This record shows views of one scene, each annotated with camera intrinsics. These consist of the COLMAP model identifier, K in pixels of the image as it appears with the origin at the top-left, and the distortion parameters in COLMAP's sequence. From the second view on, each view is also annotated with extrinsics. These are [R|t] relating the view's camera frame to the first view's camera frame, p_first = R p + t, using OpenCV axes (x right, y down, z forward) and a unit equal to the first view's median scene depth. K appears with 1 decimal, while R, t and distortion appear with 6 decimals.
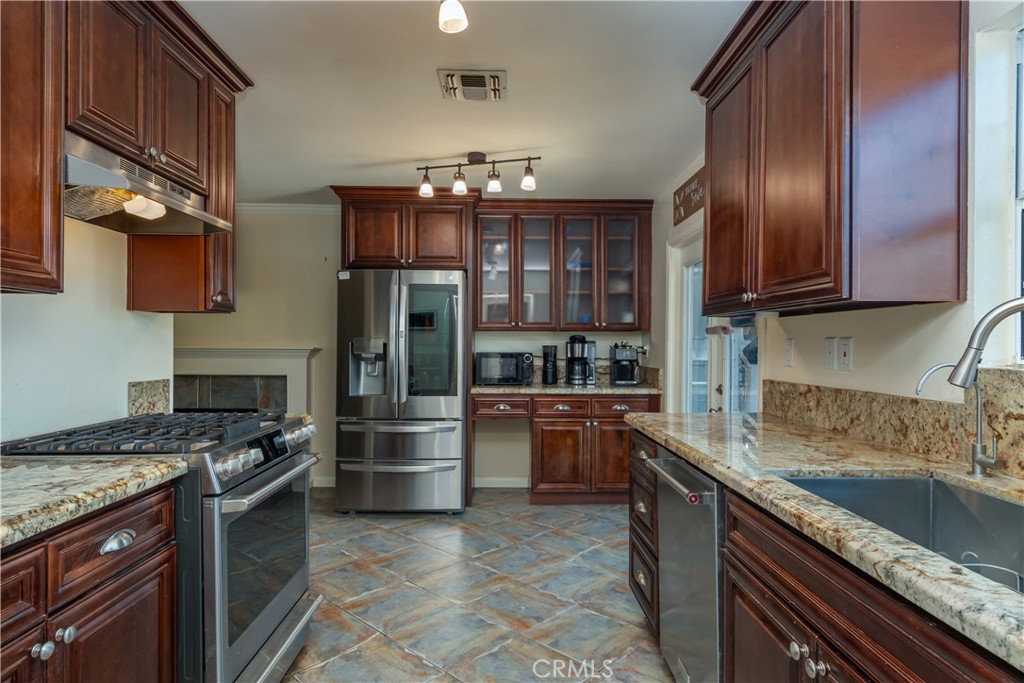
lens RADIAL K [[576.8, 0, 512.8], [0, 576.8, 338.6], [0, 0, 1]] dist [0.002625, -0.003285]
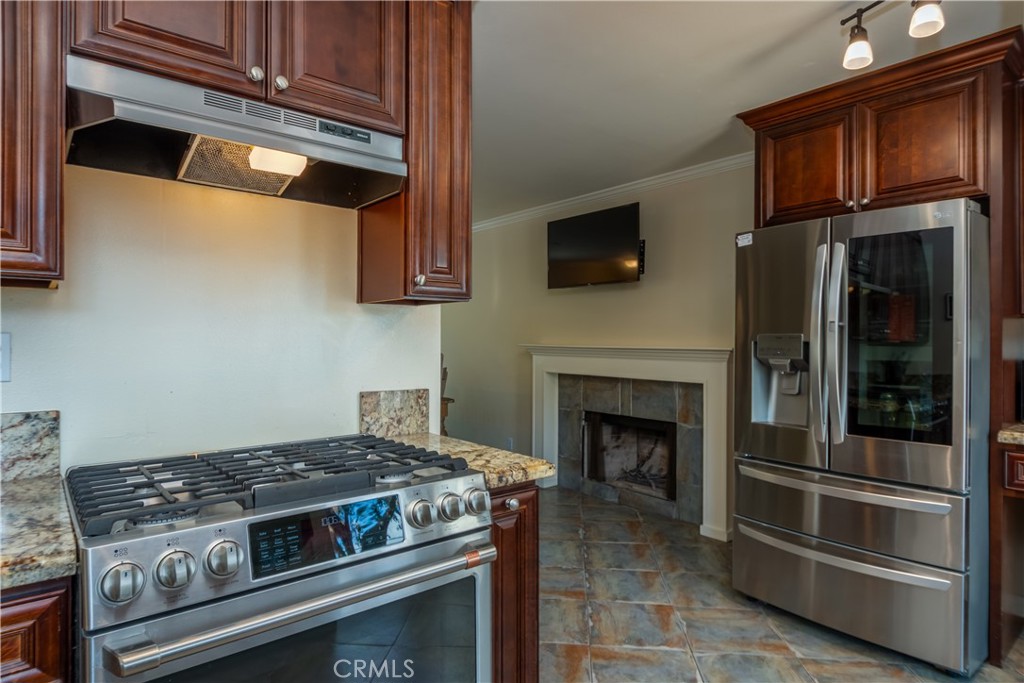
lens RADIAL K [[576.8, 0, 512.8], [0, 576.8, 338.6], [0, 0, 1]] dist [0.002625, -0.003285]
pose [[0.626256, -0.005450, -0.779598, 0.055752], [0.008498, 0.999964, -0.000164, 0.001579], [0.779571, -0.006522, 0.626280, 0.367787]]
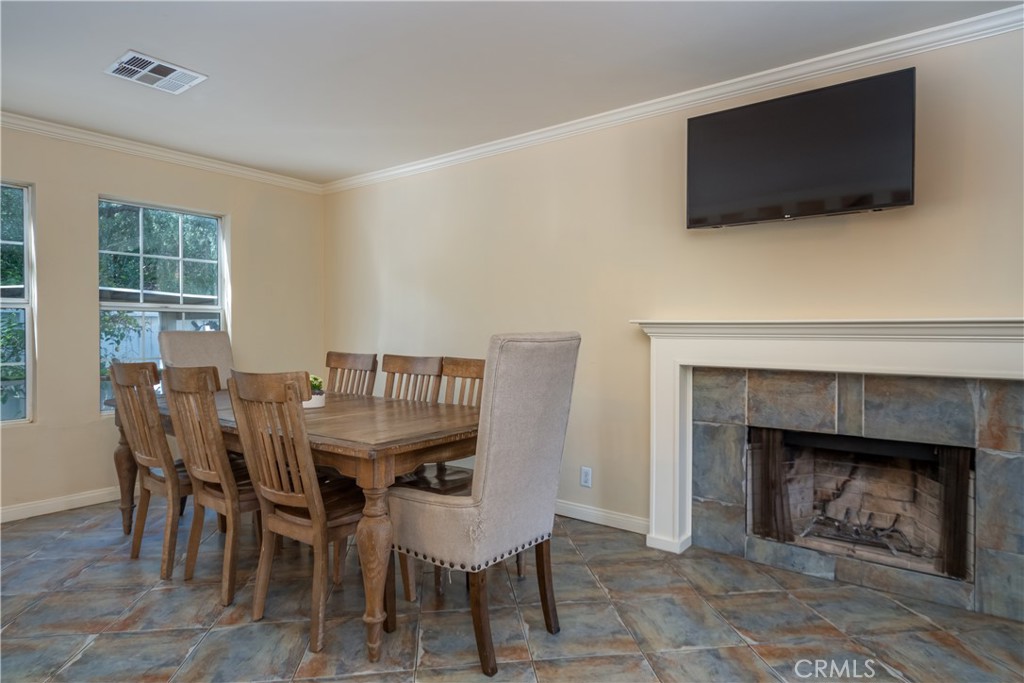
lens RADIAL K [[603.2, 0, 530.1], [0, 603.2, 336.6], [0, 0, 1]] dist [-0.000359, -0.000811]
pose [[0.778574, 0.002134, -0.627549, -0.489600], [0.007641, 0.999888, 0.012880, 0.023764], [0.627506, -0.014823, 0.778470, 0.450817]]
